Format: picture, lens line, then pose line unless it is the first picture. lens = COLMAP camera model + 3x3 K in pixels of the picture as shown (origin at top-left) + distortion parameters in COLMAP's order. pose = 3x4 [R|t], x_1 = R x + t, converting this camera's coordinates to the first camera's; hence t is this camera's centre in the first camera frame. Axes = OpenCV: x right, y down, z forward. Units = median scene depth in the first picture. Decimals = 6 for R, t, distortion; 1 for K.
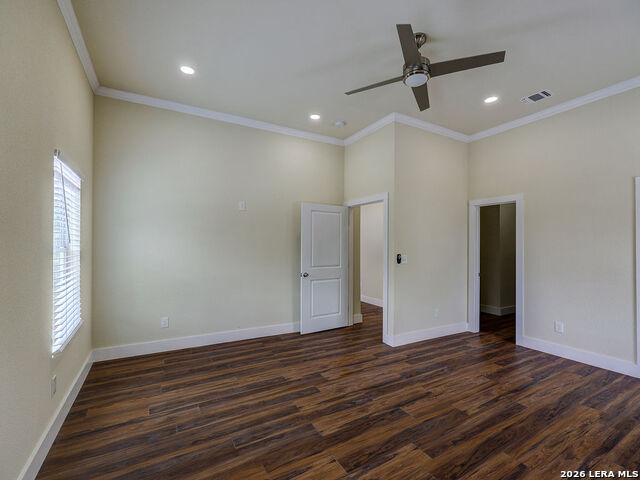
lens RADIAL K [[289.5, 0, 319.8], [0, 289.5, 242.5], [0, 0, 1]] dist [0.001246, 0.000651]
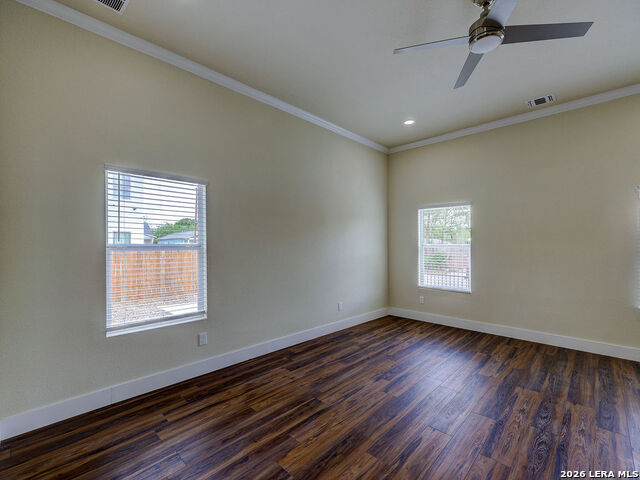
lens RADIAL K [[289.5, 0, 318.3], [0, 289.5, 242.8], [0, 0, 1]] dist [0.001246, 0.000651]
pose [[-0.962218, -0.006289, -0.272206, 0.876405], [-0.003428, 0.999934, -0.010986, 0.020609], [0.272257, -0.009638, -0.962176, 1.424056]]
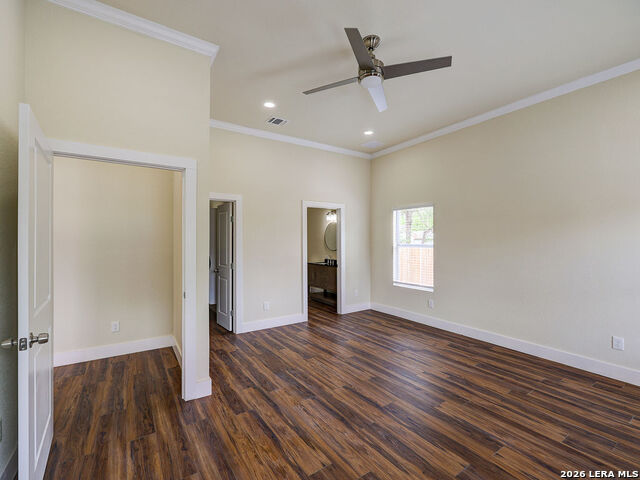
lens RADIAL K [[289.5, 0, 318.8], [0, 289.5, 240.9], [0, 0, 1]] dist [0.001246, 0.000651]
pose [[-0.066898, -0.005781, 0.997743, -0.581439], [-0.008766, 0.999948, 0.005206, -0.004865], [-0.997721, -0.008398, -0.066946, 1.064313]]
